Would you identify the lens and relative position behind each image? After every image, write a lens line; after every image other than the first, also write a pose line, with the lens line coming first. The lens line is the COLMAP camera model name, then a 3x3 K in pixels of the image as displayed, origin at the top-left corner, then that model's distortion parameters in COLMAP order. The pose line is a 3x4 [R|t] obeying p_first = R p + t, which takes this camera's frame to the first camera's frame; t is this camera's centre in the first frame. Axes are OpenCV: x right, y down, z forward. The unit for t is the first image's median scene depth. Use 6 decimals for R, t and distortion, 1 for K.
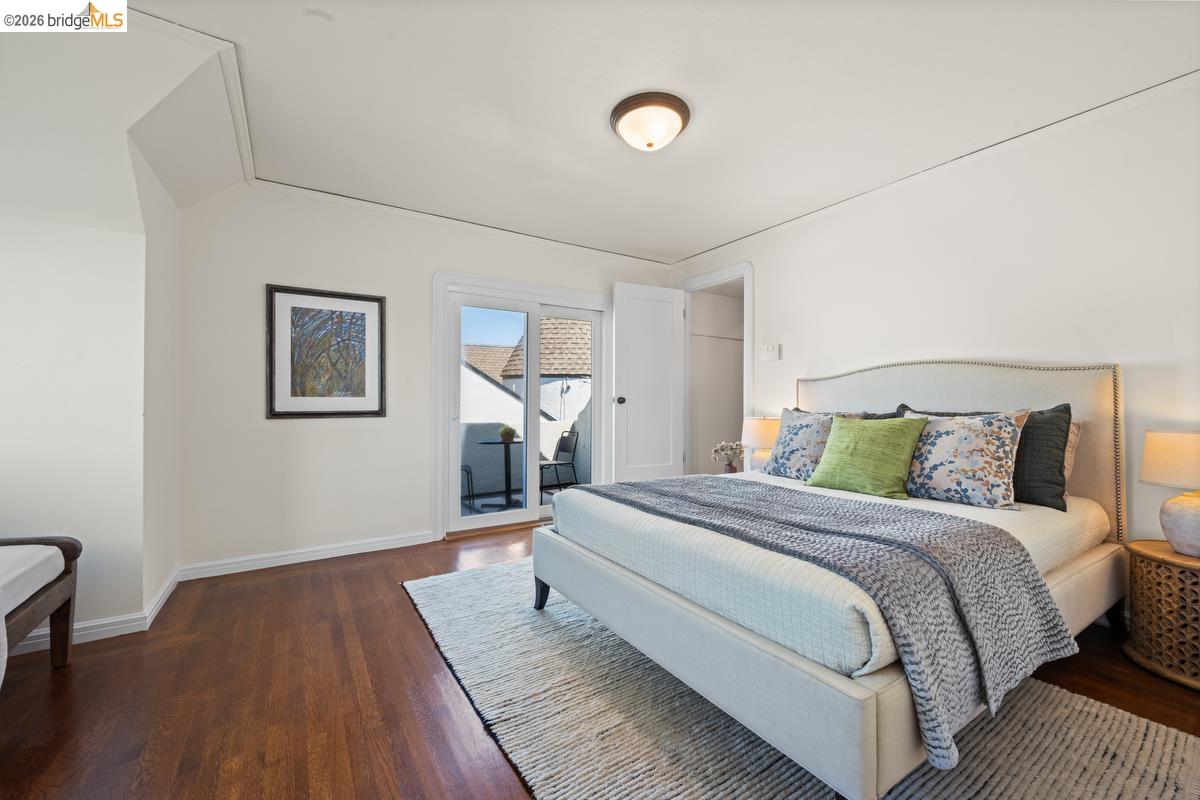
lens RADIAL K [[476.9, 0, 603.0], [0, 476.9, 399.8], [0, 0, 1]] dist [-0.002805, 0.000991]
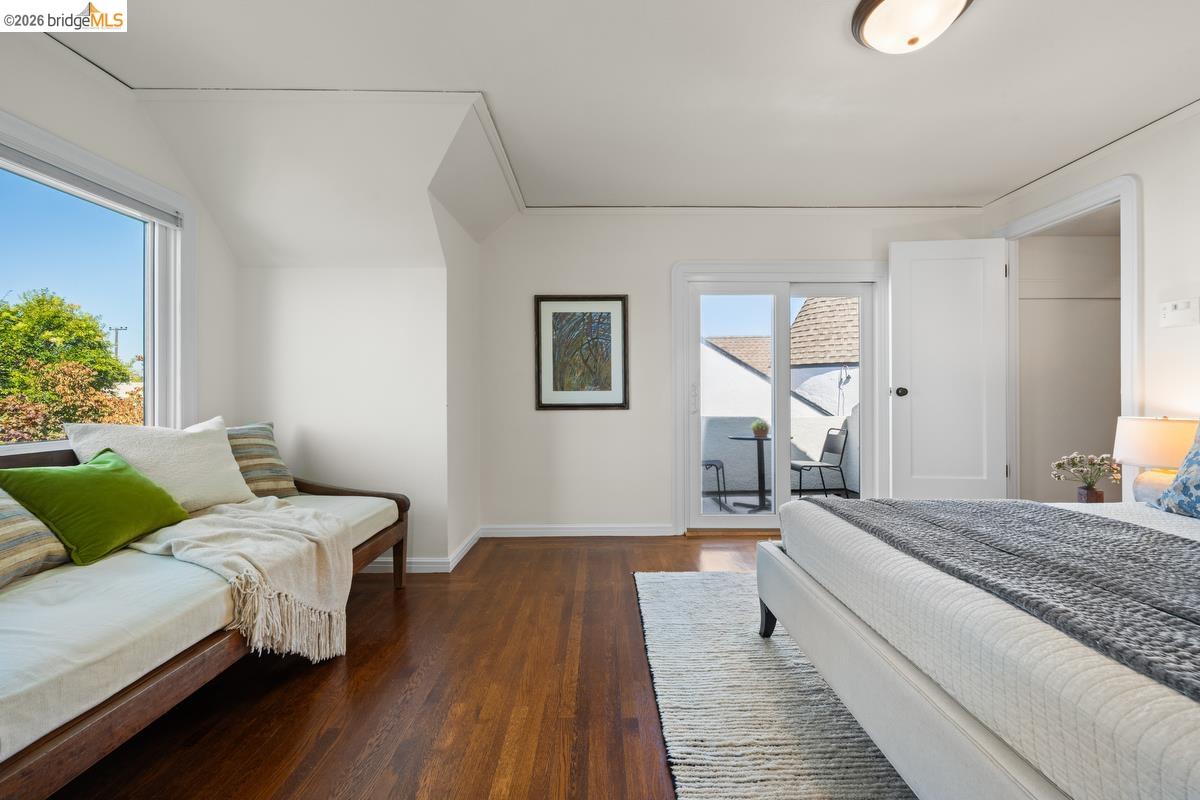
lens RADIAL K [[476.9, 0, 602.3], [0, 476.9, 392.9], [0, 0, 1]] dist [-0.002805, 0.000991]
pose [[0.841828, -0.006631, -0.539705, 0.065393], [0.006746, 0.999976, -0.001763, 0.000944], [0.539704, -0.002157, 0.841852, 0.096185]]
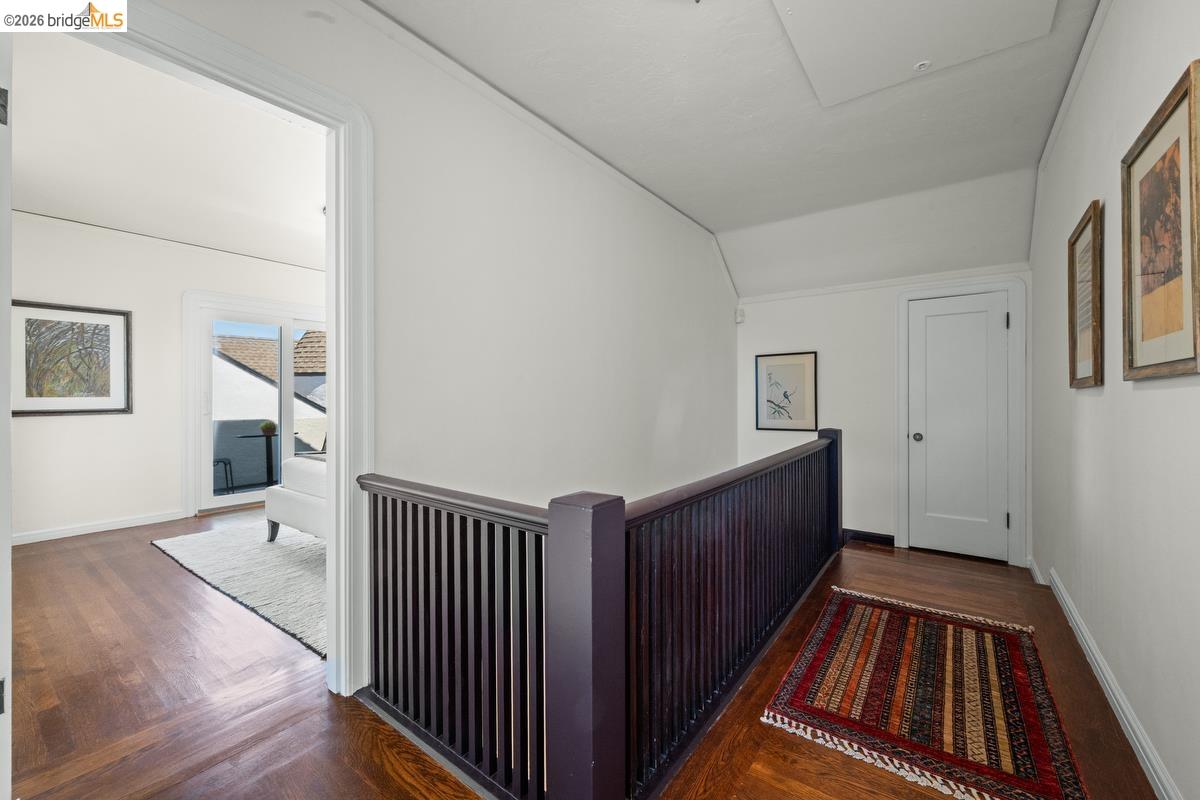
lens RADIAL K [[476.9, 0, 604.9], [0, 476.9, 394.5], [0, 0, 1]] dist [-0.002805, 0.000991]
pose [[0.934618, -0.008475, 0.355551, 0.236036], [0.009809, 0.999950, -0.001949, 0.002608], [-0.355517, 0.005309, 0.934655, -0.559214]]
